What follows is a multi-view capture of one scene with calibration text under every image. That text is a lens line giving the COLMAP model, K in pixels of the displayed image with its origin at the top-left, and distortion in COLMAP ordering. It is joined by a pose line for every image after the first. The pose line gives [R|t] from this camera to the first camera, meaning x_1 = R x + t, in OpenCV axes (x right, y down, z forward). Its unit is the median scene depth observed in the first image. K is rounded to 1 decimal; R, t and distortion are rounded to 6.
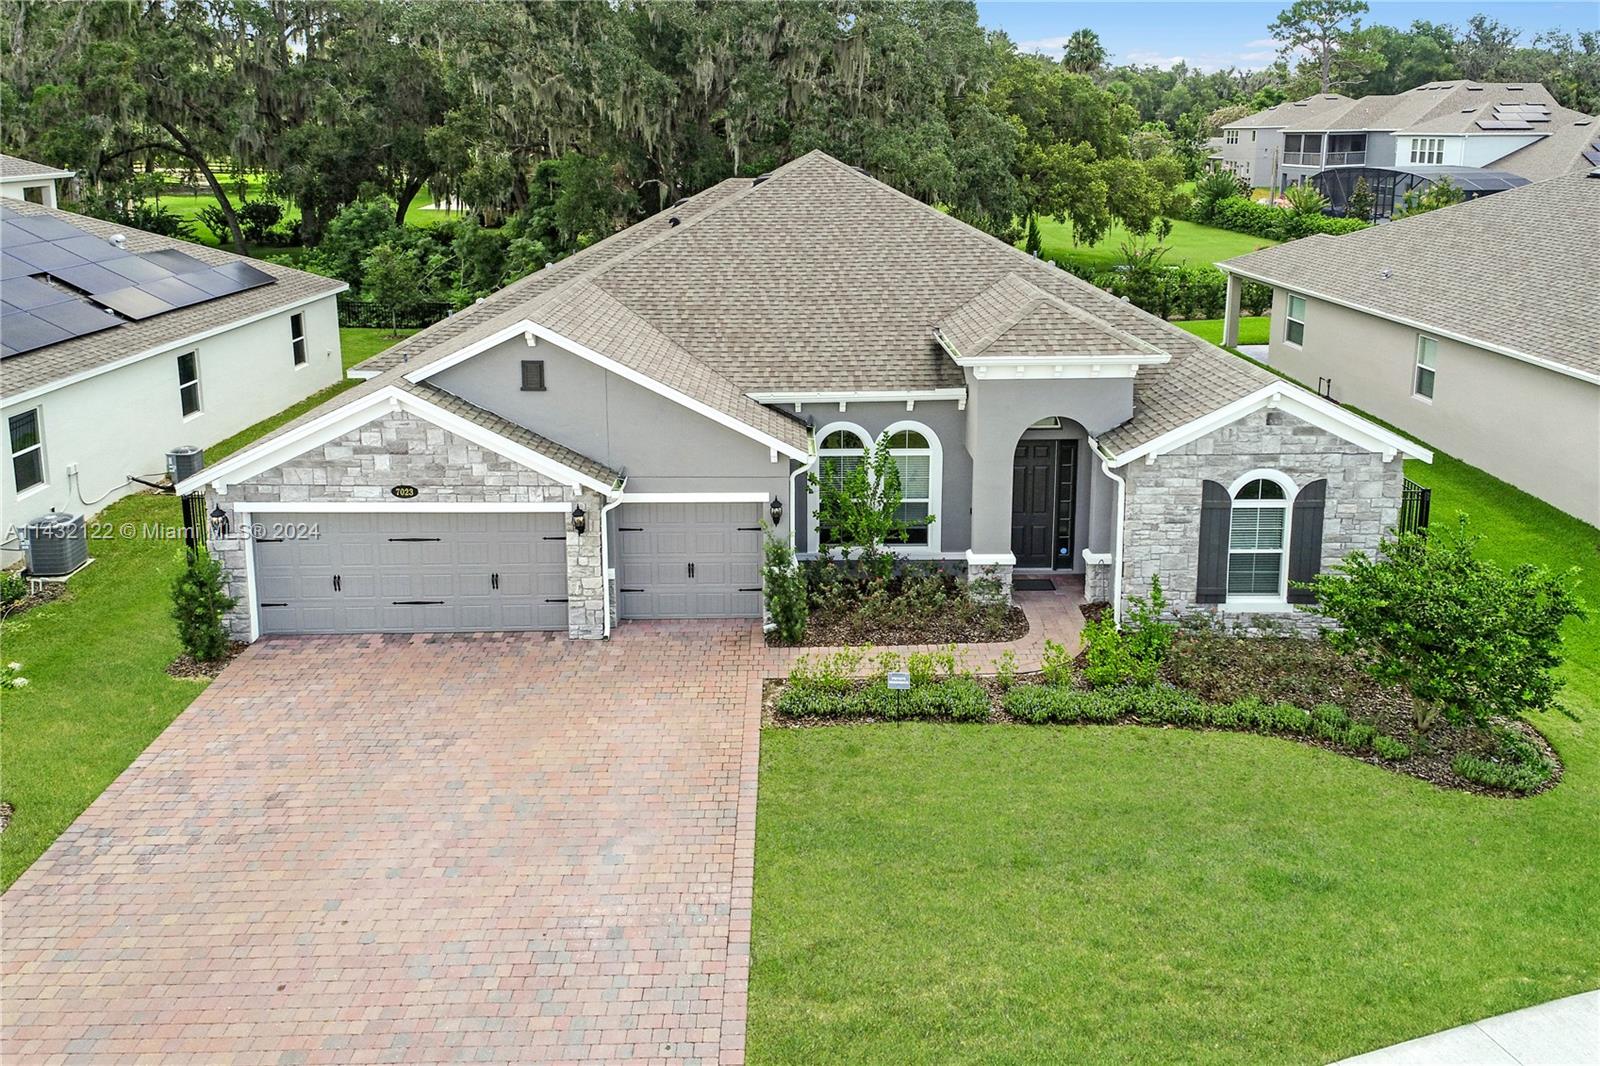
lens RADIAL K [[1112.7, 0, 800.0], [0, 1112.7, 533.0], [0, 0, 1]] dist [0.148923, -0.138968]
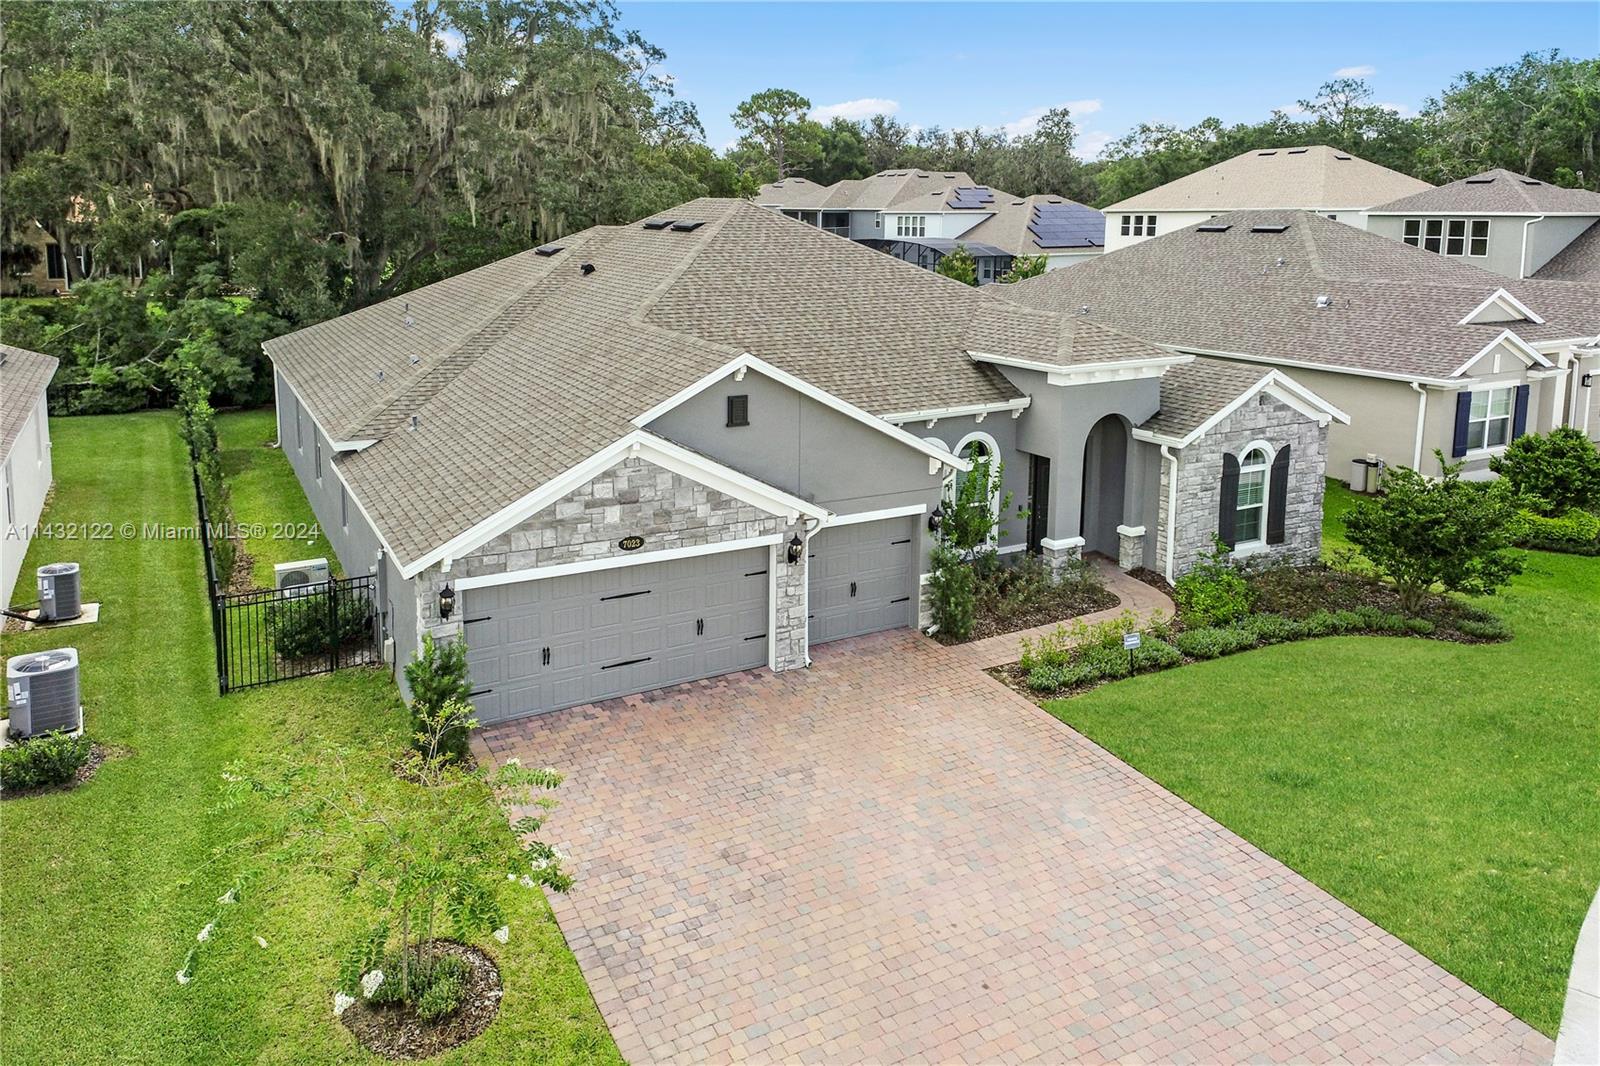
lens RADIAL K [[1123.6, 0, 774.1], [0, 1123.6, 557.2], [0, 0, 1]] dist [0.086618, -0.001052]
pose [[0.882671, -0.132778, 0.450845, -0.665619], [0.151882, 0.988379, -0.006271, -0.000850], [-0.444773, 0.074011, 0.892580, 0.105011]]
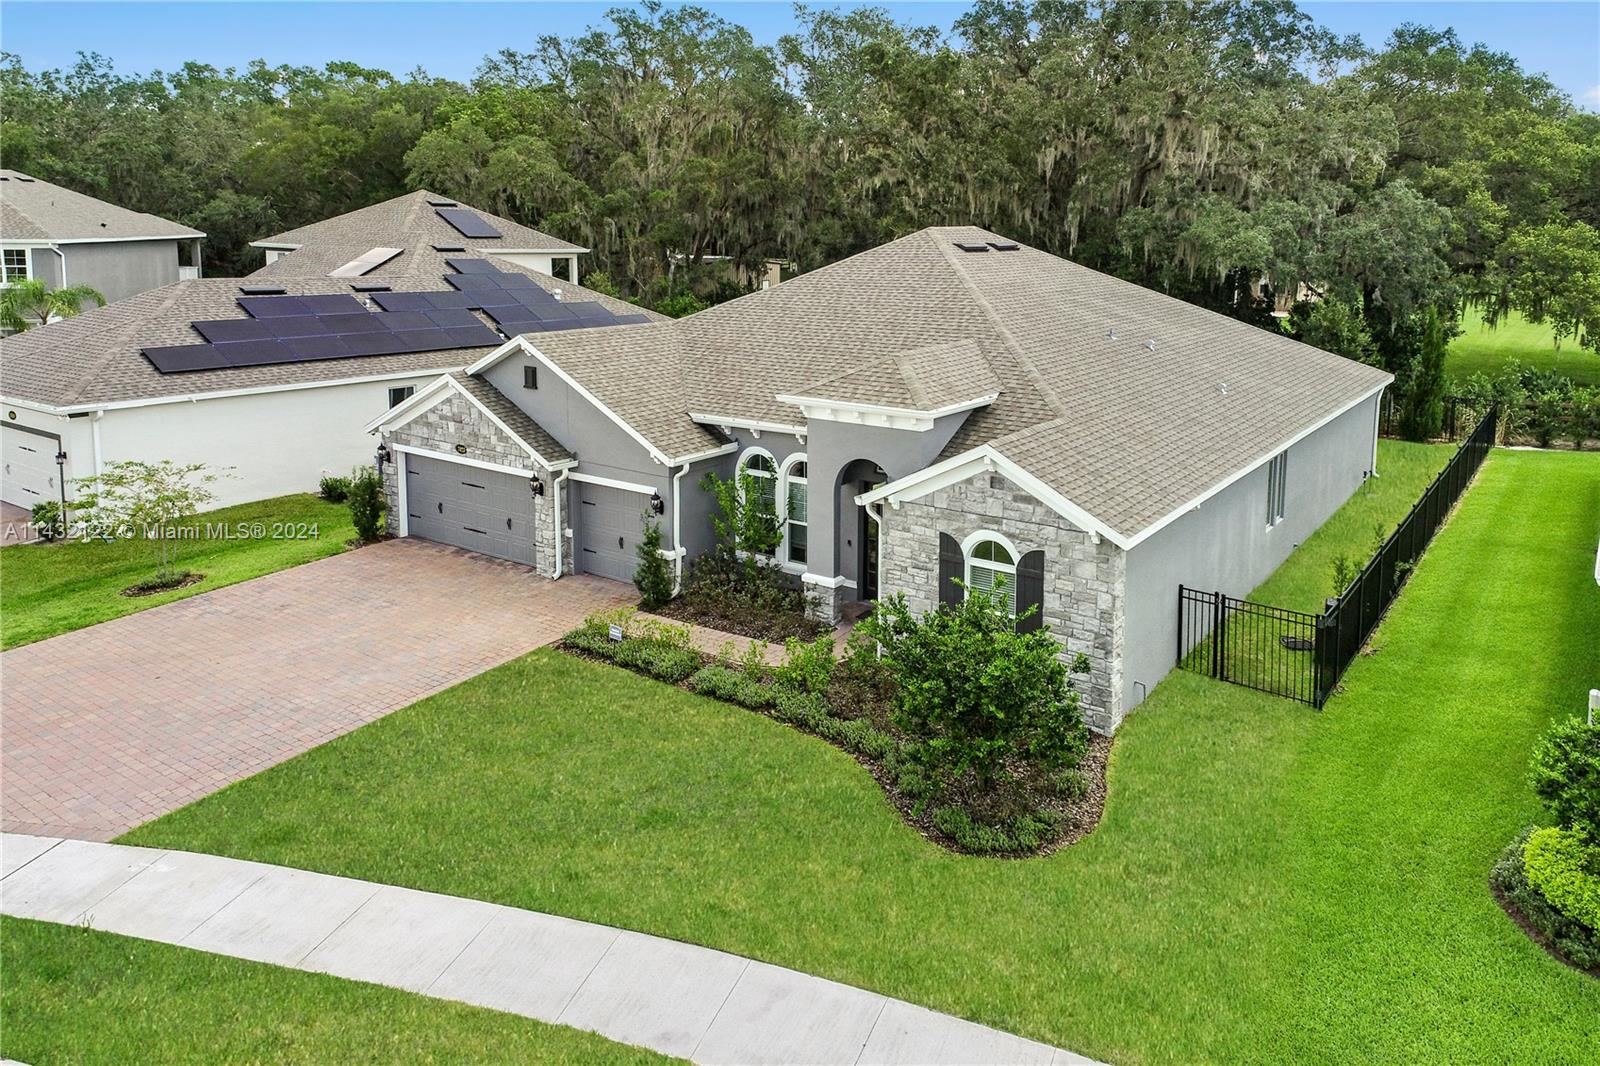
lens RADIAL K [[1093.1, 0, 809.0], [0, 1093.1, 610.0], [0, 0, 1]] dist [0.081298, -0.000075]
pose [[0.803004, 0.203585, -0.560123, 0.849418], [-0.206876, 0.976623, 0.058387, -0.009797], [0.558916, 0.068991, 0.826349, 0.083321]]
